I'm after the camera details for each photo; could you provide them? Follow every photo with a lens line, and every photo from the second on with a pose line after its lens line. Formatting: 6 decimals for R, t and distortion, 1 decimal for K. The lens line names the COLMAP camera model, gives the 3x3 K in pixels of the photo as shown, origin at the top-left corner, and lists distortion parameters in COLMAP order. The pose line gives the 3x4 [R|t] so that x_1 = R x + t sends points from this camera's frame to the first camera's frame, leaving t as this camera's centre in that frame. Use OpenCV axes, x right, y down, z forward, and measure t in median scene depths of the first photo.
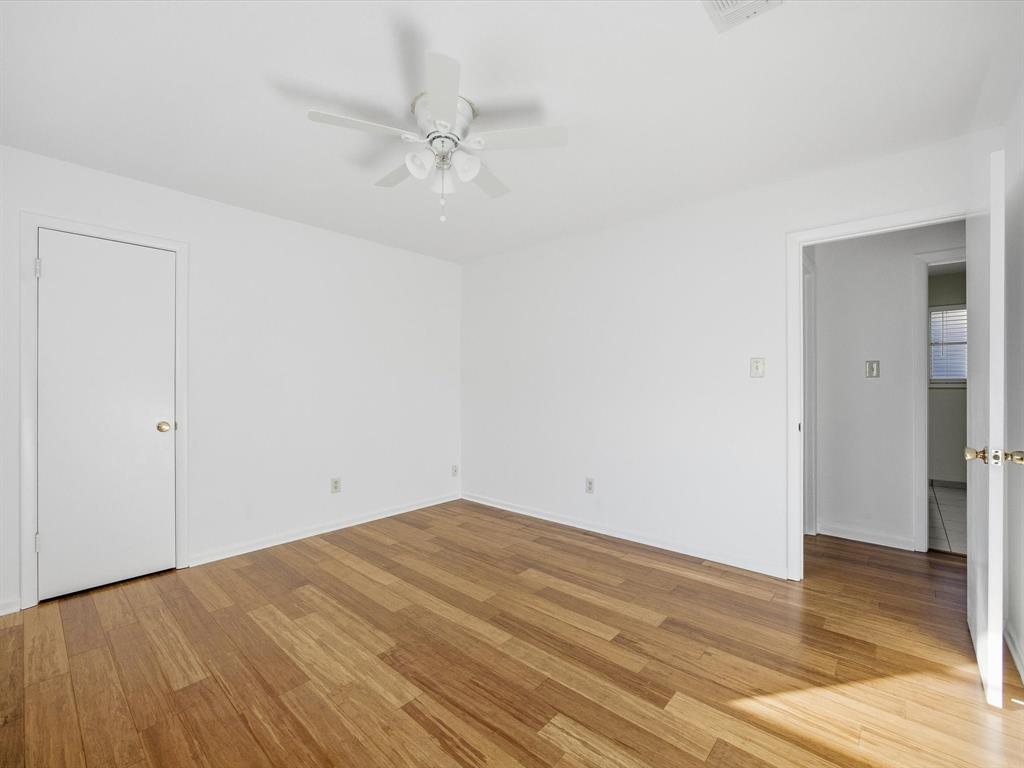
lens RADIAL K [[451.2, 0, 515.8], [0, 451.2, 380.4], [0, 0, 1]] dist [-0.044513, 0.018299]
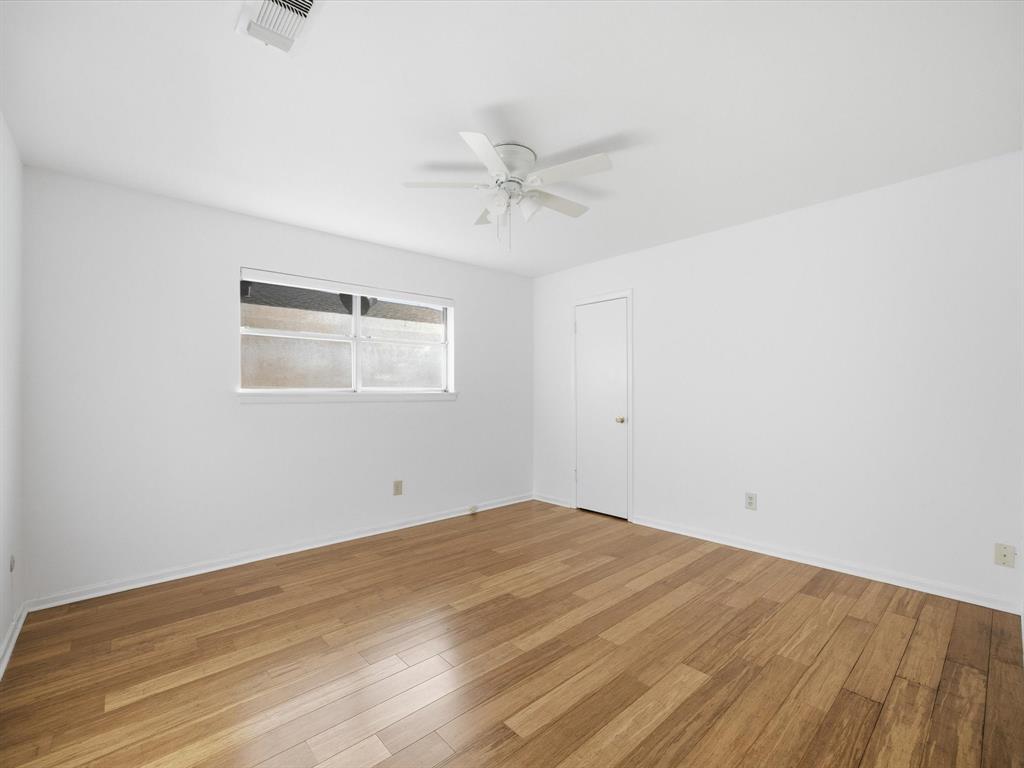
lens RADIAL K [[451.2, 0, 515.8], [0, 451.2, 380.4], [0, 0, 1]] dist [-0.044513, 0.018299]
pose [[-0.111332, -0.017896, -0.993622, 0.766763], [0.010920, 0.999755, -0.019230, -0.000875], [0.993723, -0.012991, -0.111109, 0.860726]]
